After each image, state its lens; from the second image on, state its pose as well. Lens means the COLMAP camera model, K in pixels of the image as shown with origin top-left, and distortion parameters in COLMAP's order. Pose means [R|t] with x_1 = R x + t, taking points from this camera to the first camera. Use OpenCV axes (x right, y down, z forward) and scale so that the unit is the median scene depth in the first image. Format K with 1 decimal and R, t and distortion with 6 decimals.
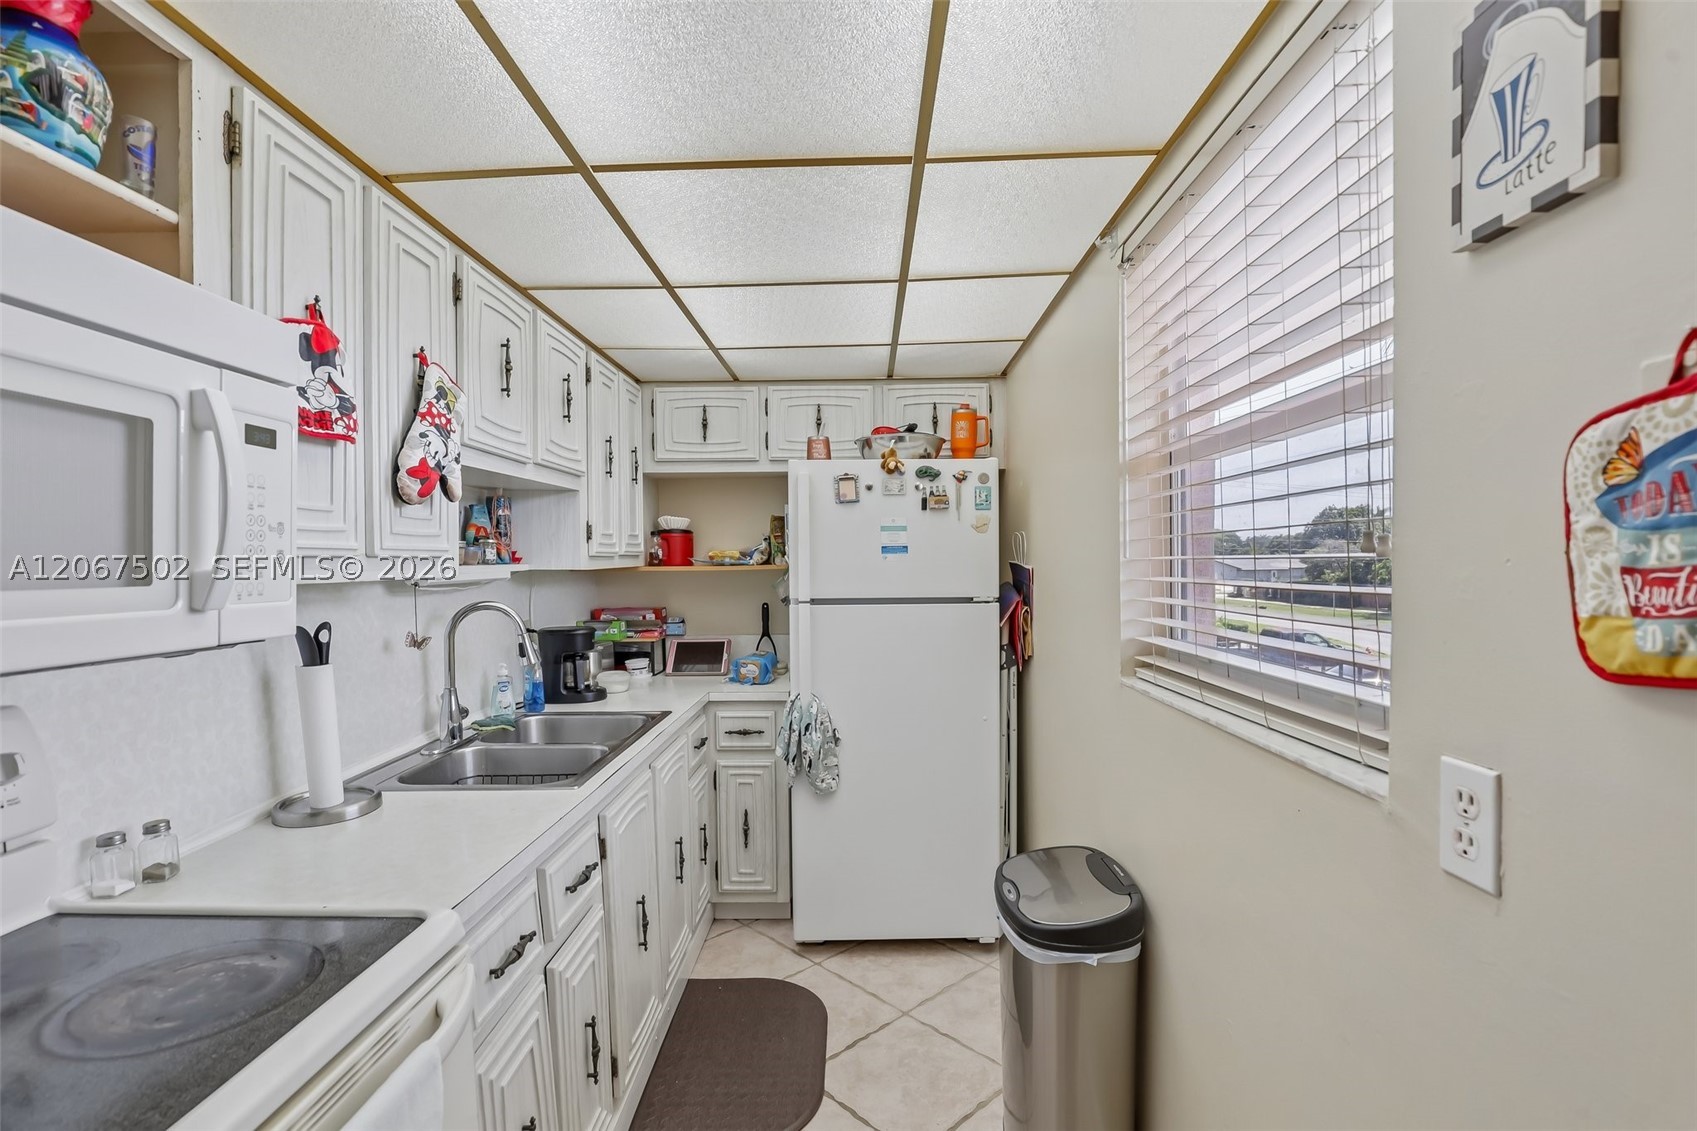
lens RADIAL K [[779.1, 0, 858.6], [0, 779.1, 573.6], [0, 0, 1]] dist [-0.037274, 0.007595]
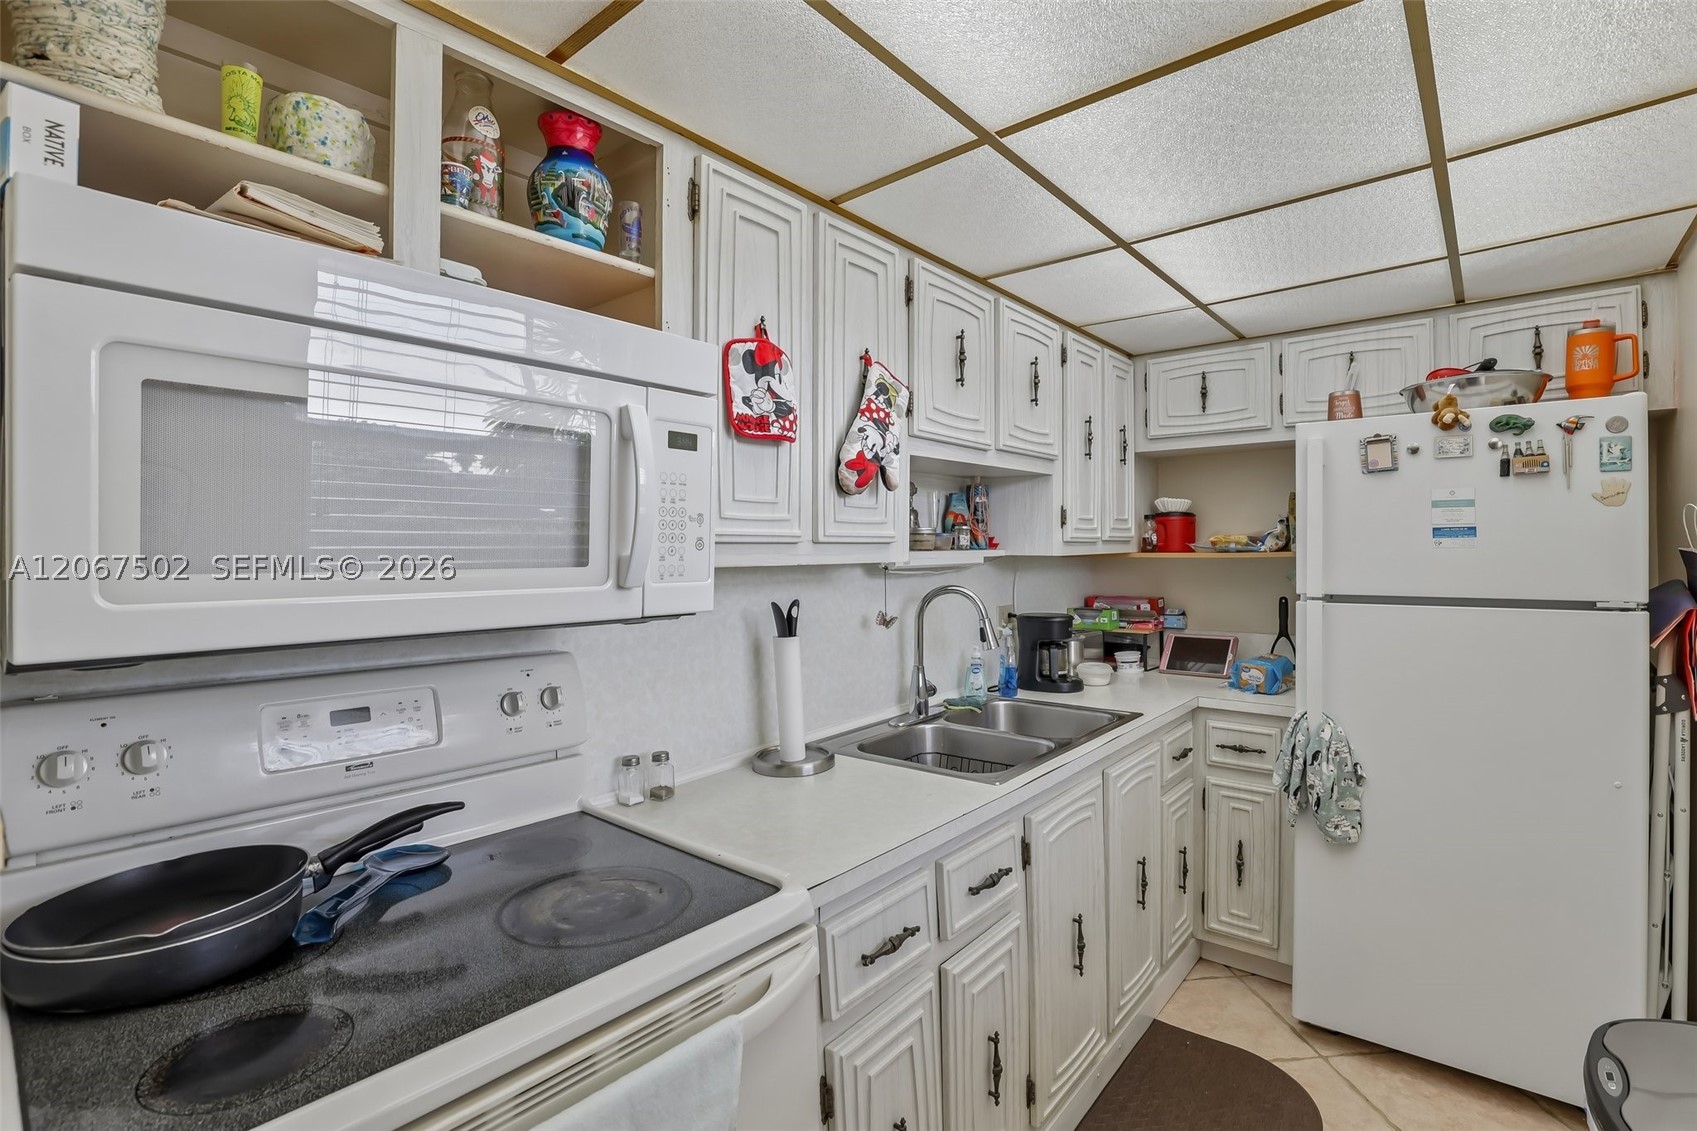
lens RADIAL K [[779.1, 0, 856.8], [0, 779.1, 544.6], [0, 0, 1]] dist [-0.037274, 0.007595]
pose [[0.776553, -0.000113, -0.630052, 0.085447], [-0.011512, 0.999831, -0.014368, -0.002789], [0.629947, 0.018411, 0.776420, 0.114026]]
